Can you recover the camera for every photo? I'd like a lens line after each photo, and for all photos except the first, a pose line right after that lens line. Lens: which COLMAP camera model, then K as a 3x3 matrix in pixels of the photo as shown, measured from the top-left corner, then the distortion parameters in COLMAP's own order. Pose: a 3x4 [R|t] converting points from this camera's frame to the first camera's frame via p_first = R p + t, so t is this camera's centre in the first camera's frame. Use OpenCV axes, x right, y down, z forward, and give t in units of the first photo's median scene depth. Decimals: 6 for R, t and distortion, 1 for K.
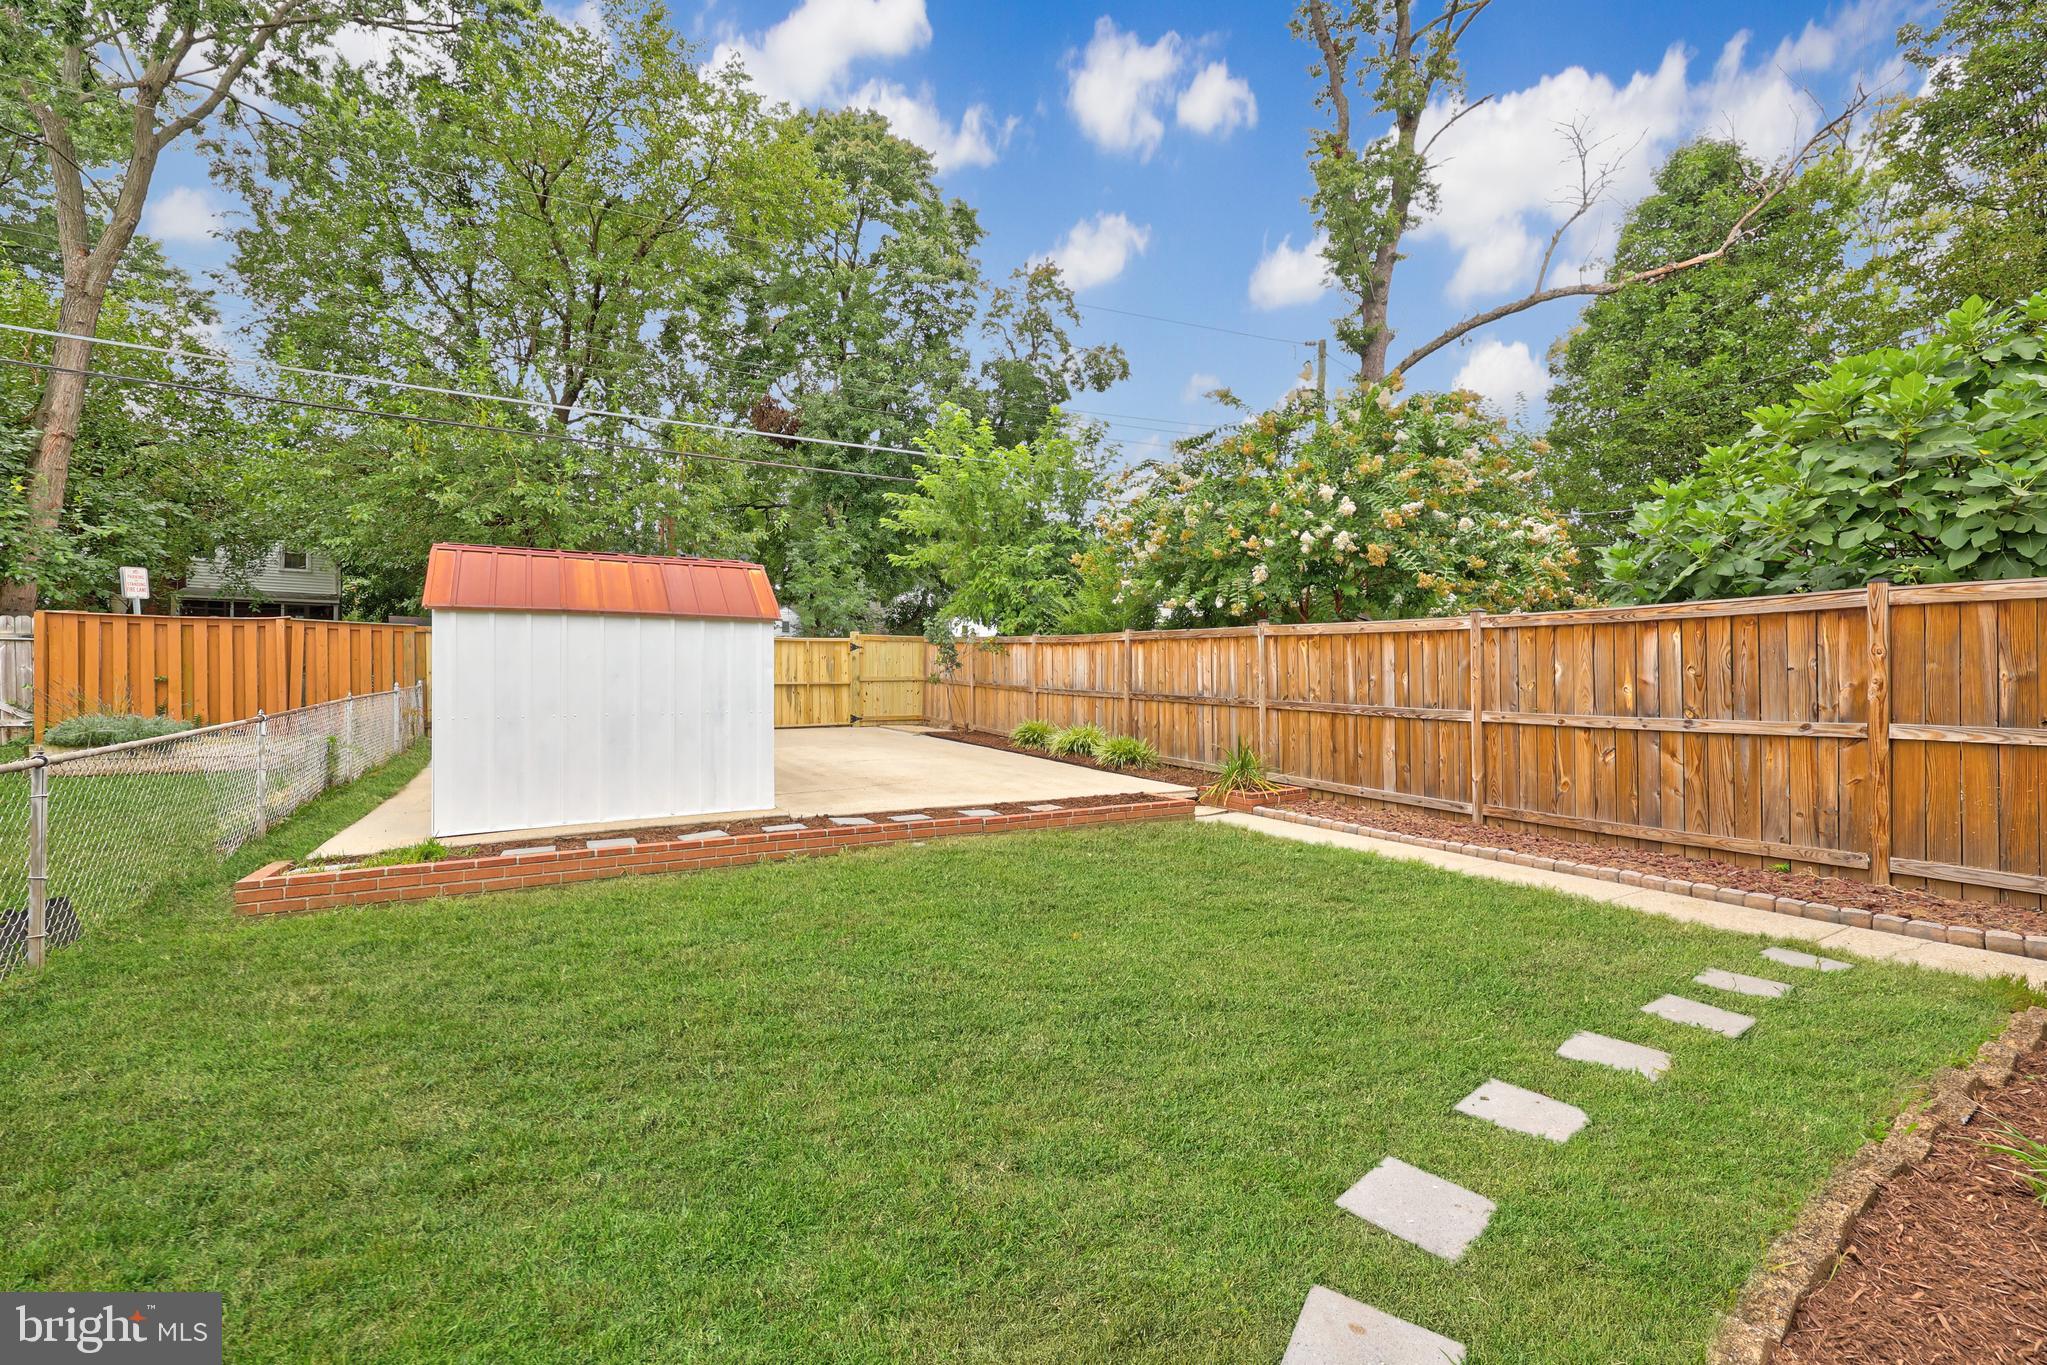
lens RADIAL K [[823.2, 0, 1023.5], [0, 823.2, 682.5], [0, 0, 1]] dist [-0.001245, -0.000152]
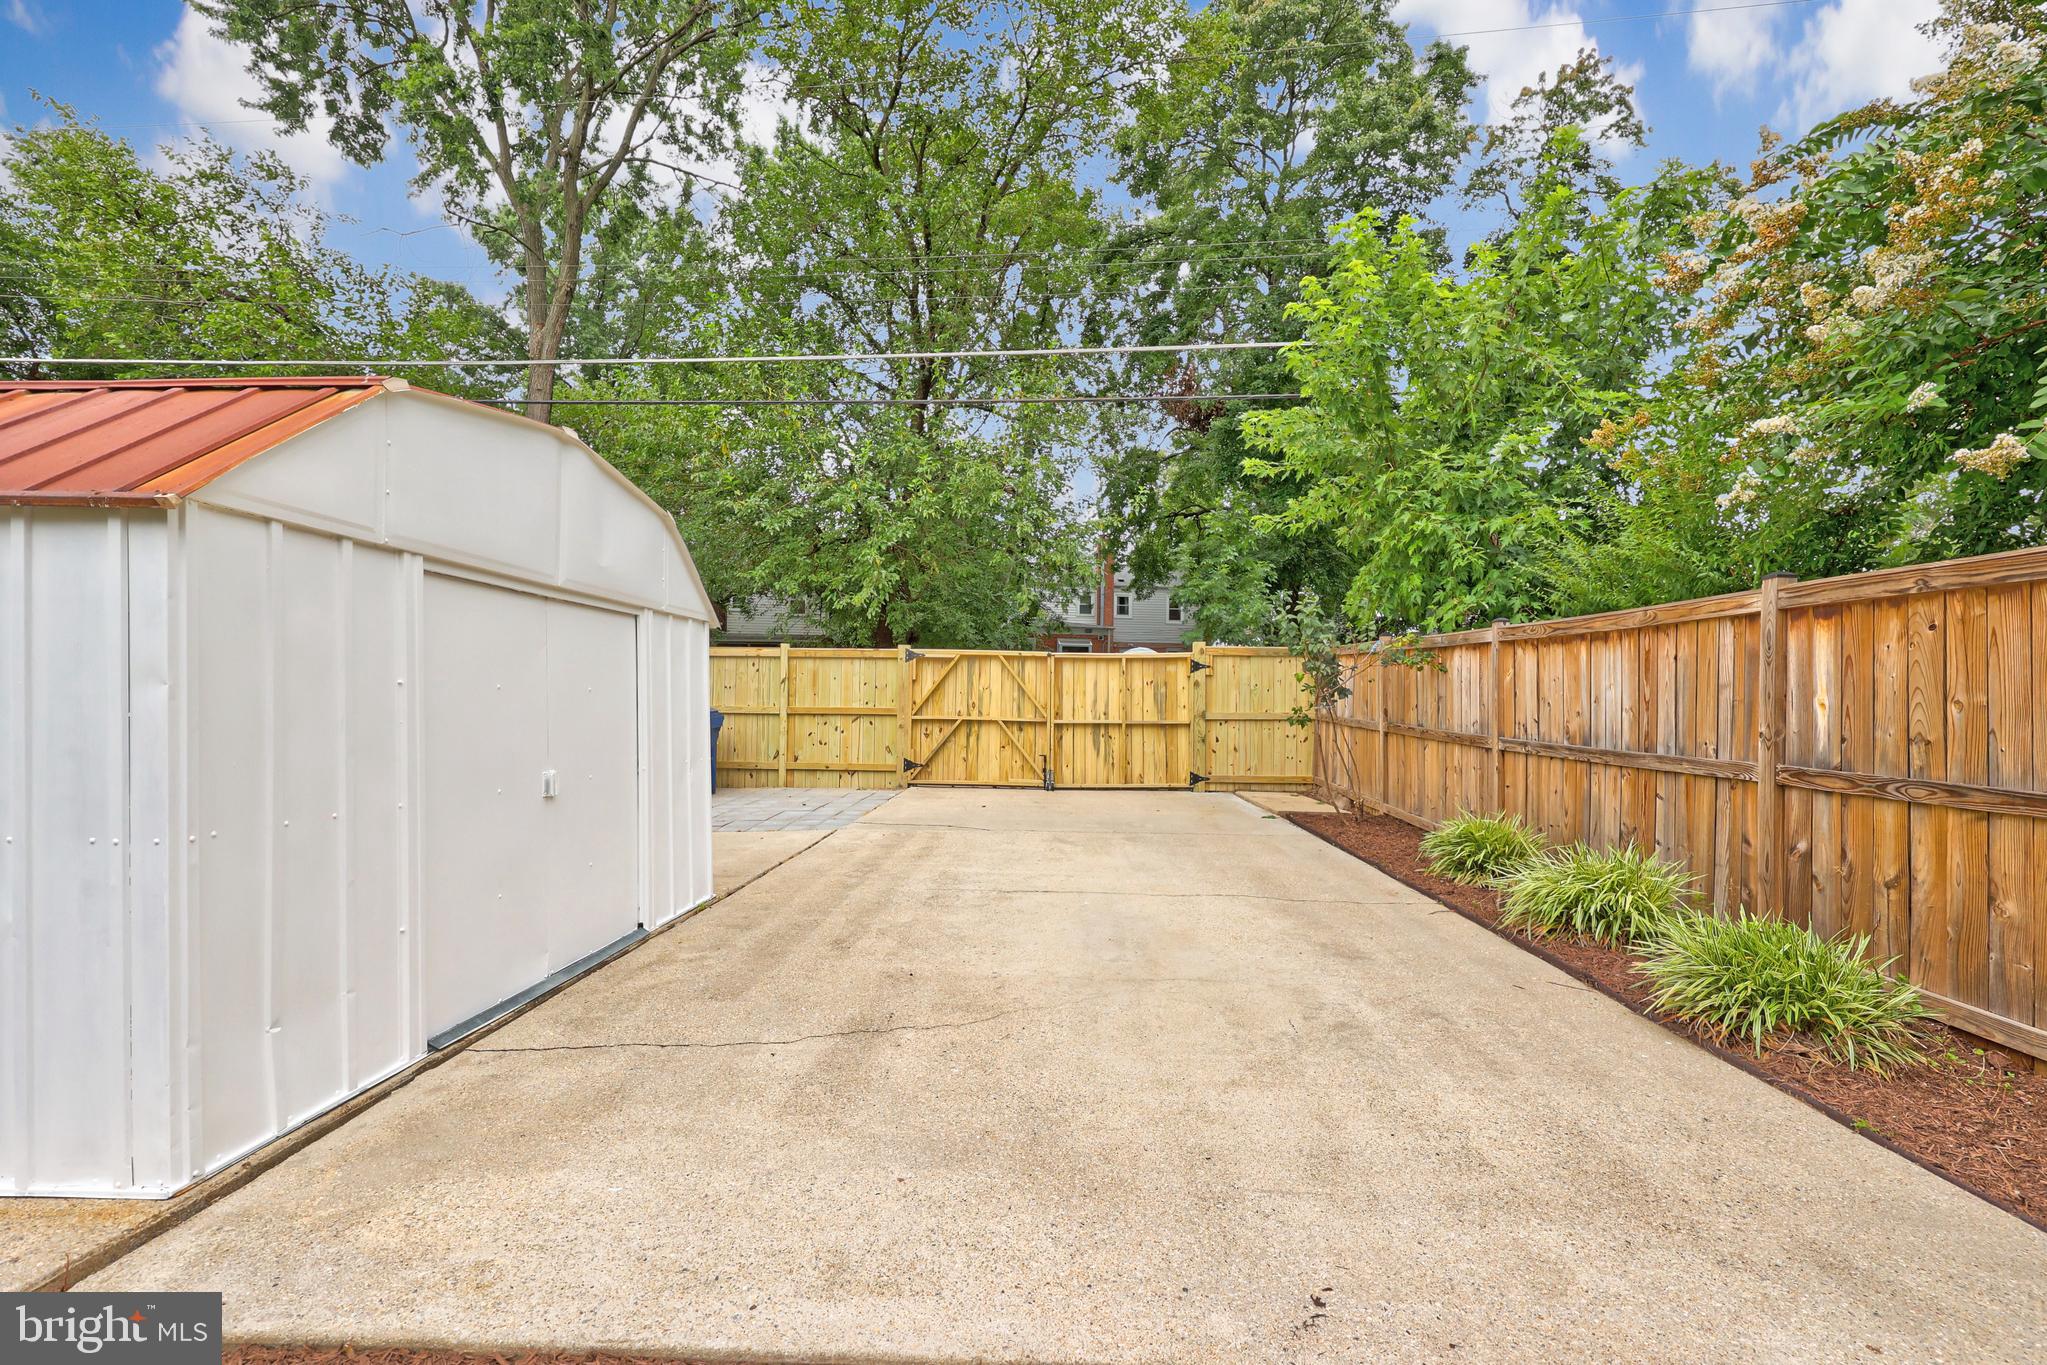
lens RADIAL K [[869.0, 0, 1026.3], [0, 869.0, 711.9], [0, 0, 1]] dist [0.000728, 0.000270]
pose [[0.849848, 0.007047, -0.526980, 0.048933], [-0.010891, 0.999932, -0.004192, -0.004533], [0.526915, 0.009302, 0.849867, 0.476643]]
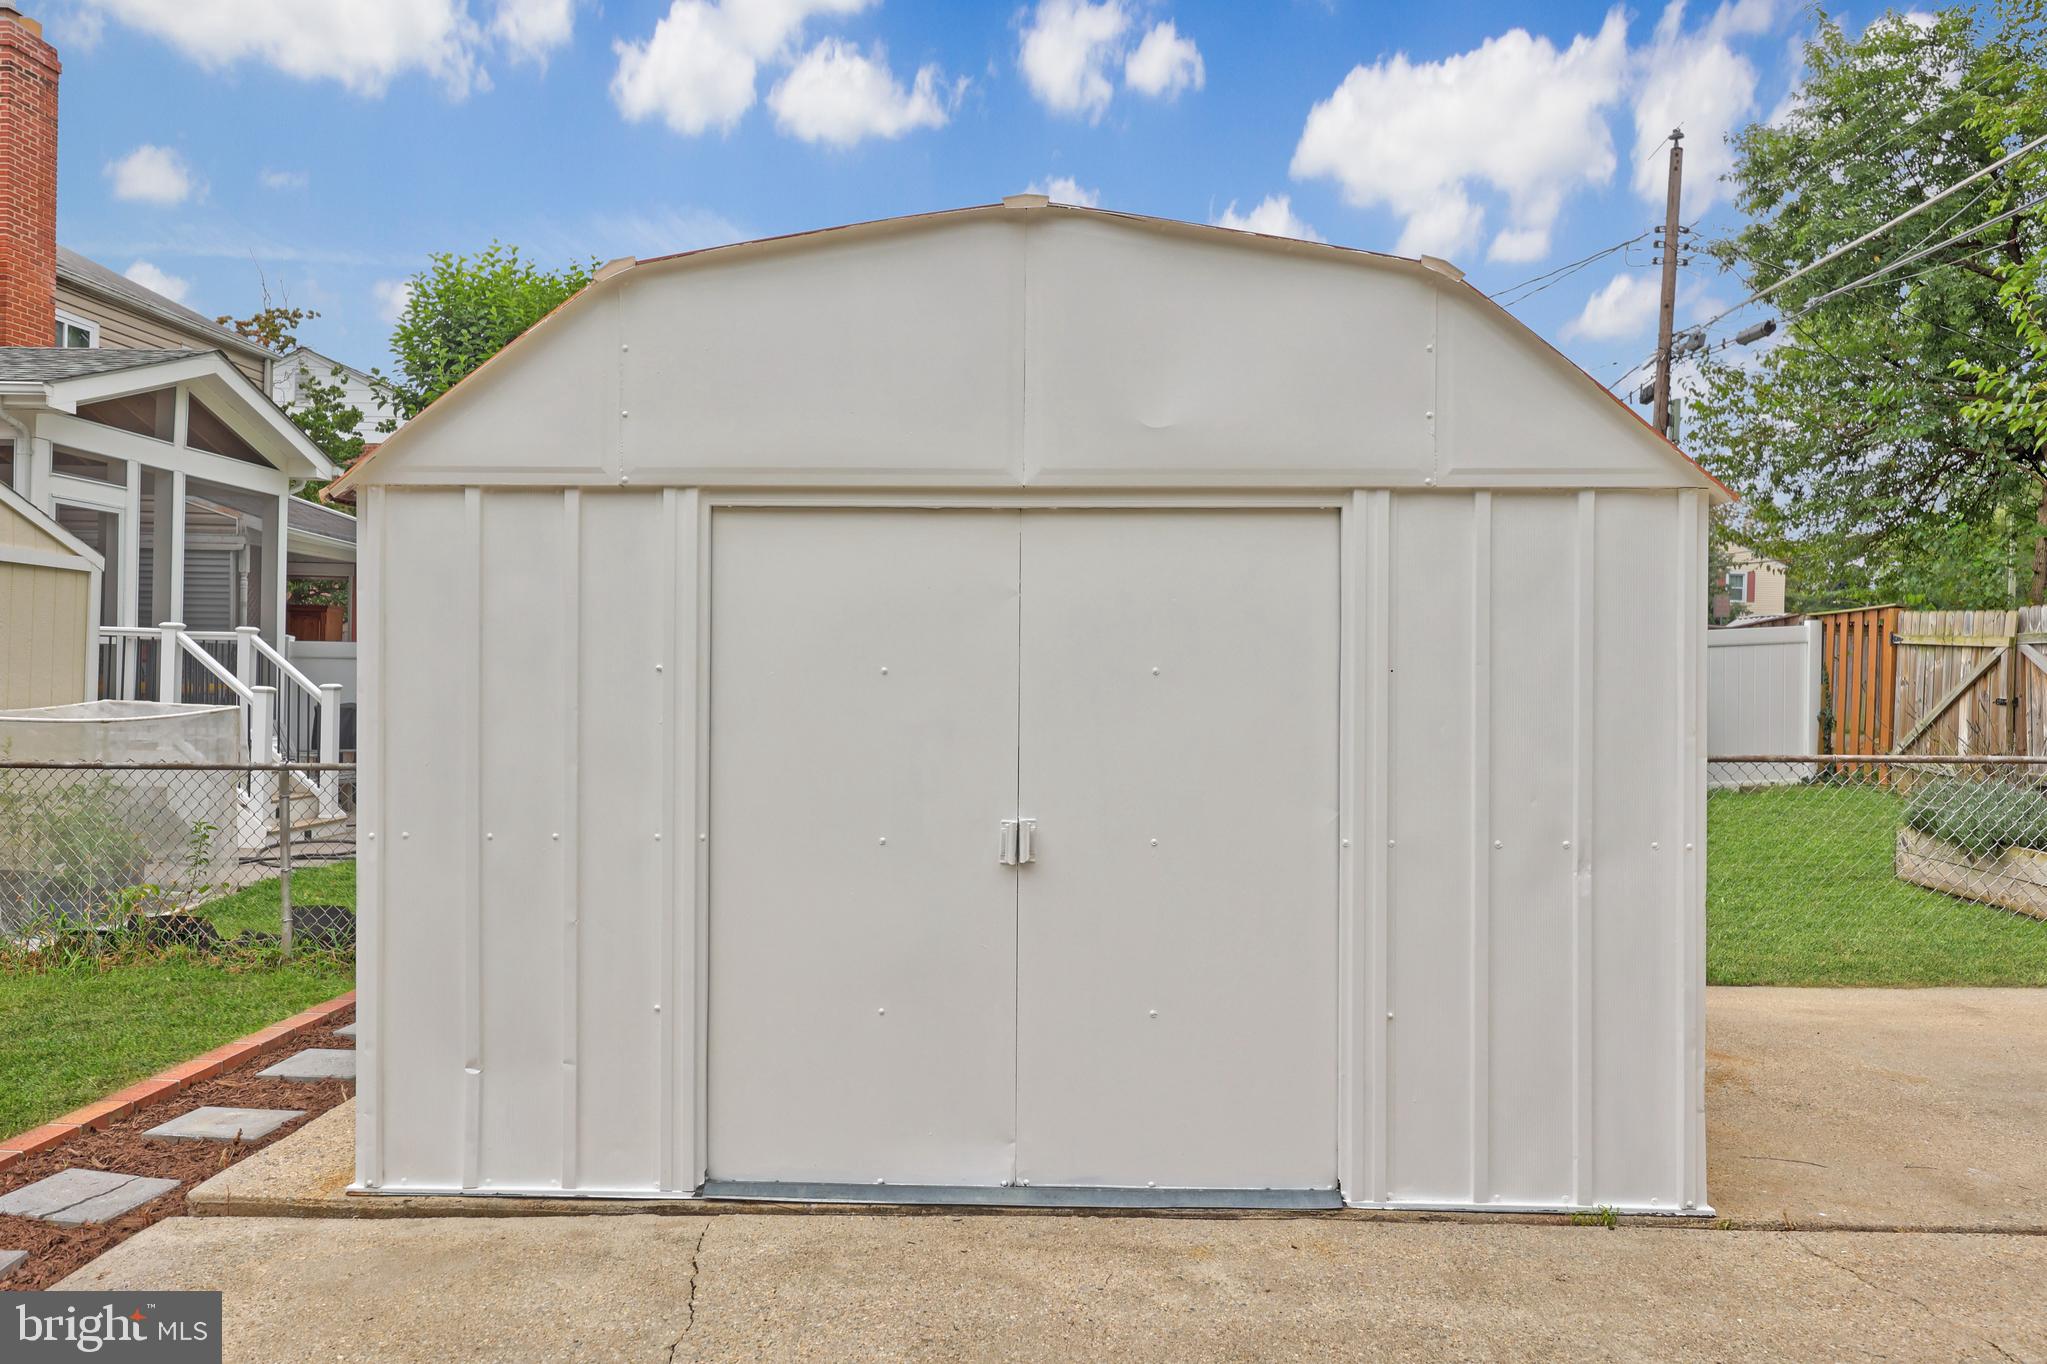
lens RADIAL K [[1478.8, 0, 1023.5], [0, 1478.8, 682.0], [0, 0, 1]] dist [0.005872, 0.002794]
pose [[-0.523241, -0.004826, -0.852171, -0.058571], [-0.017590, 0.999832, 0.005139, -0.018049], [0.852003, 0.017679, -0.523238, 1.100645]]
